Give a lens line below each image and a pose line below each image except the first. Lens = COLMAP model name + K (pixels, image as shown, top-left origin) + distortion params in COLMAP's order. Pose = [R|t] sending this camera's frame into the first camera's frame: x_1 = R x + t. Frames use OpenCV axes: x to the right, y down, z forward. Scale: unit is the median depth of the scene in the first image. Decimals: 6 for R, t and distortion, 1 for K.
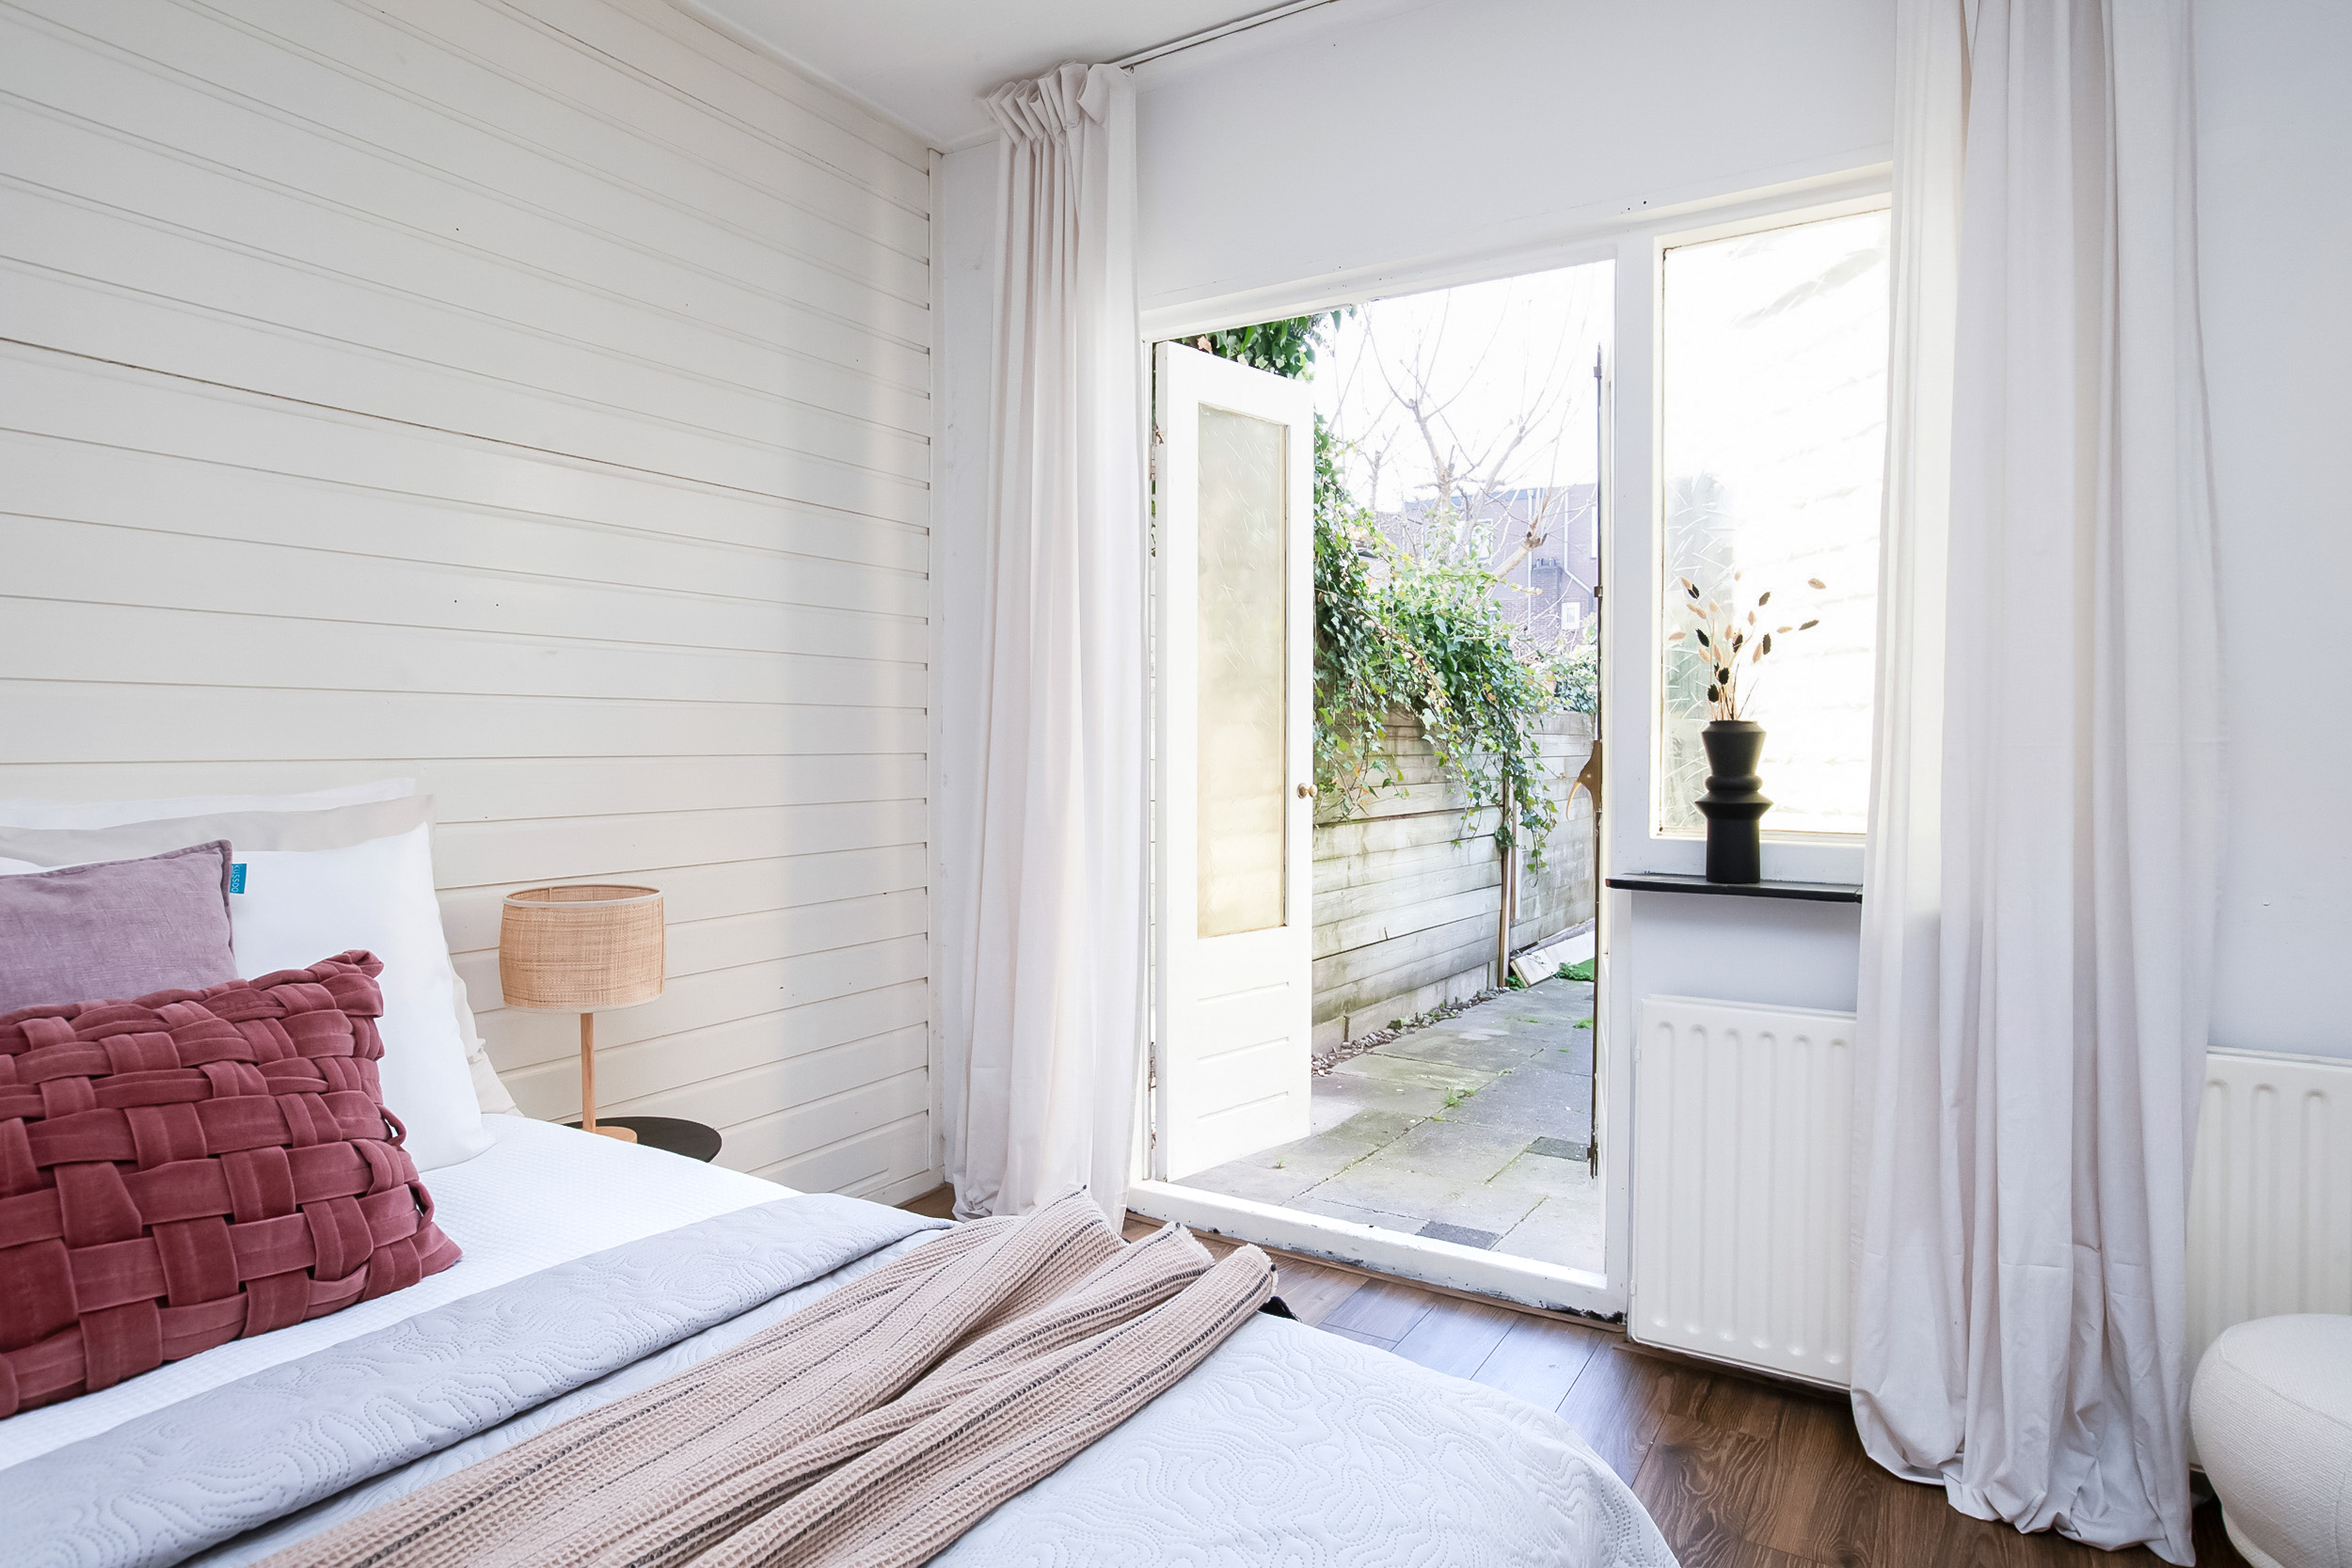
lens RADIAL K [[1314.1, 0, 1182.1], [0, 1314.1, 783.9], [0, 0, 1]] dist [-0.023859, 0.014770]
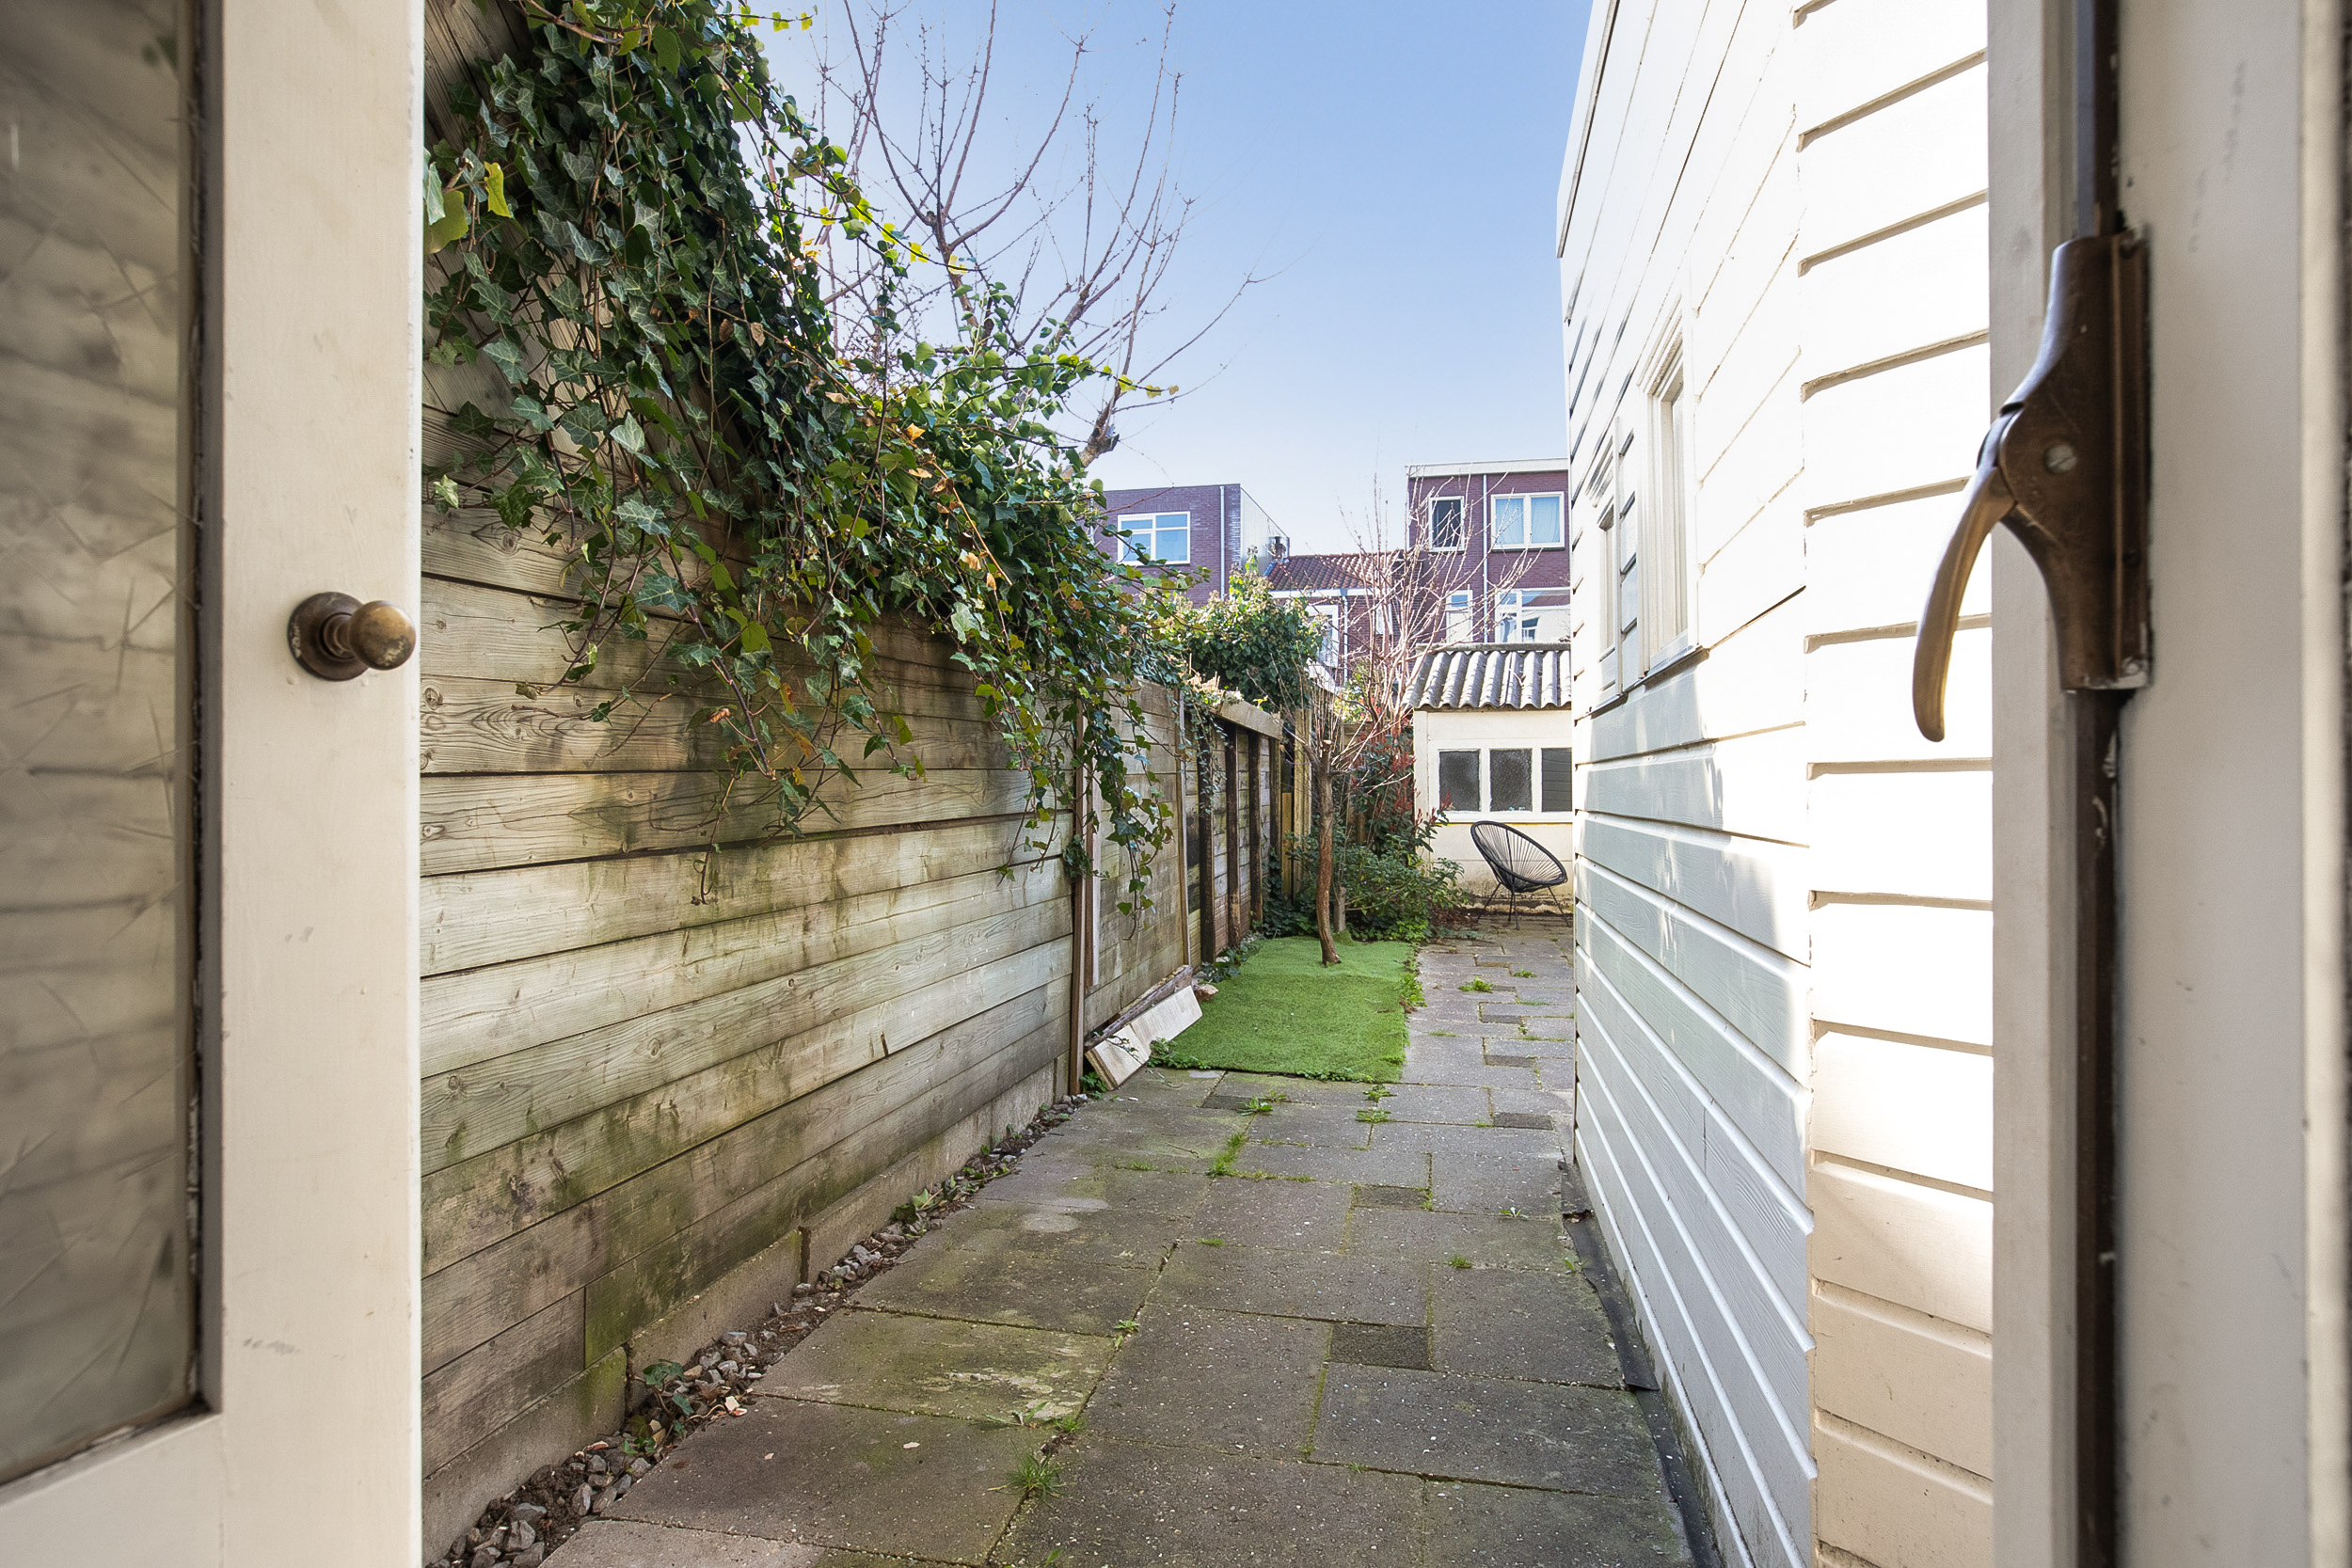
lens RADIAL K [[1314.1, 0, 1189.3], [0, 1314.1, 771.8], [0, 0, 1]] dist [-0.023859, 0.014770]
pose [[0.933215, -0.001763, 0.359314, 0.076575], [0.011687, 0.999608, -0.025449, 0.016860], [-0.359129, 0.027948, 0.932870, 0.438879]]
